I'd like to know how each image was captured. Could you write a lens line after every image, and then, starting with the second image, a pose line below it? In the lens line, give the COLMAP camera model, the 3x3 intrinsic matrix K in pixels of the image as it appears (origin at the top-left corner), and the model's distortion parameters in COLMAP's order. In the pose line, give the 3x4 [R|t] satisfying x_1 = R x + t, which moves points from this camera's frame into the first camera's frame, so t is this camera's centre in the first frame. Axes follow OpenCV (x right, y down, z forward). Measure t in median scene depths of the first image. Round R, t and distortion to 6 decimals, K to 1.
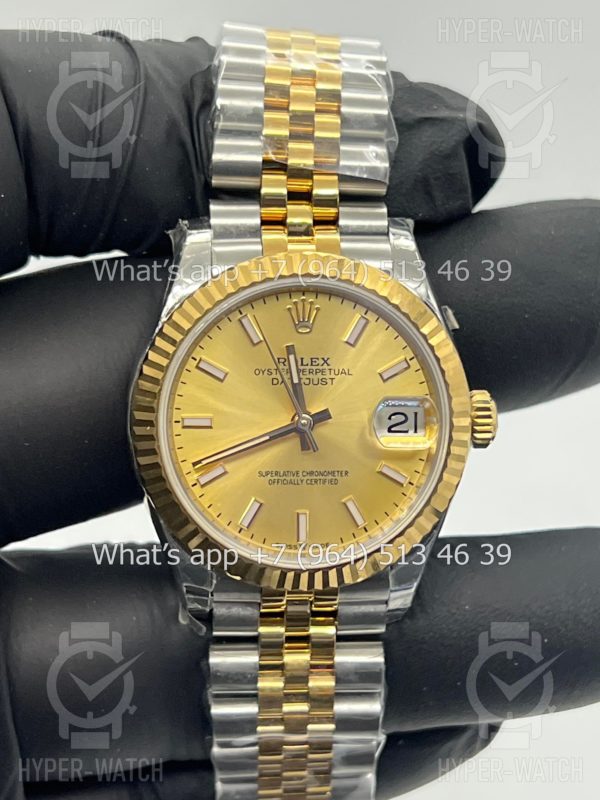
lens RADIAL K [[1771.0, 0, 309.0], [0, 1771.0, 403.7], [0, 0, 1]] dist [0.185380, 0.000000]
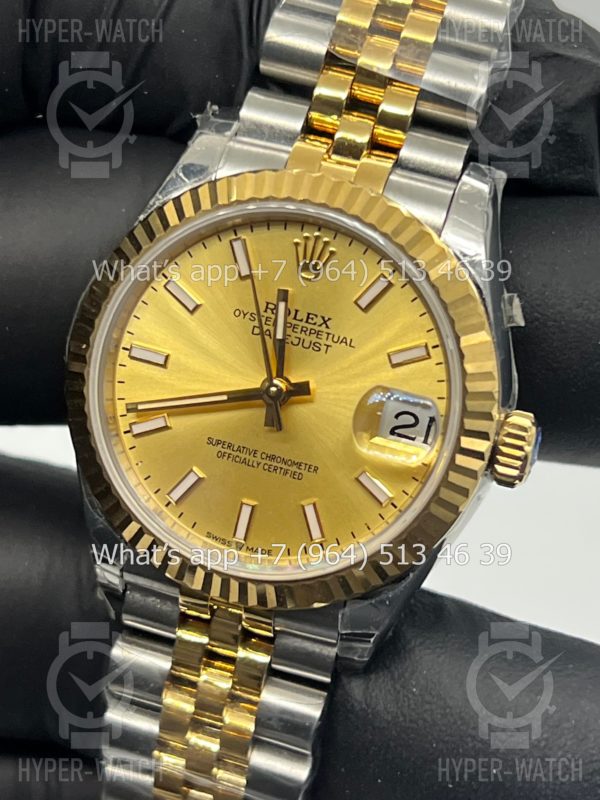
lens RADIAL K [[1771.0, 0, 317.9], [0, 1771.0, 397.8], [0, 0, 1]] dist [0.185380, 0.000000]
pose [[0.938990, 0.257632, -0.227866, 0.186696], [-0.253141, 0.966175, 0.049243, -0.028596], [0.232845, 0.011444, 0.972447, 0.248334]]
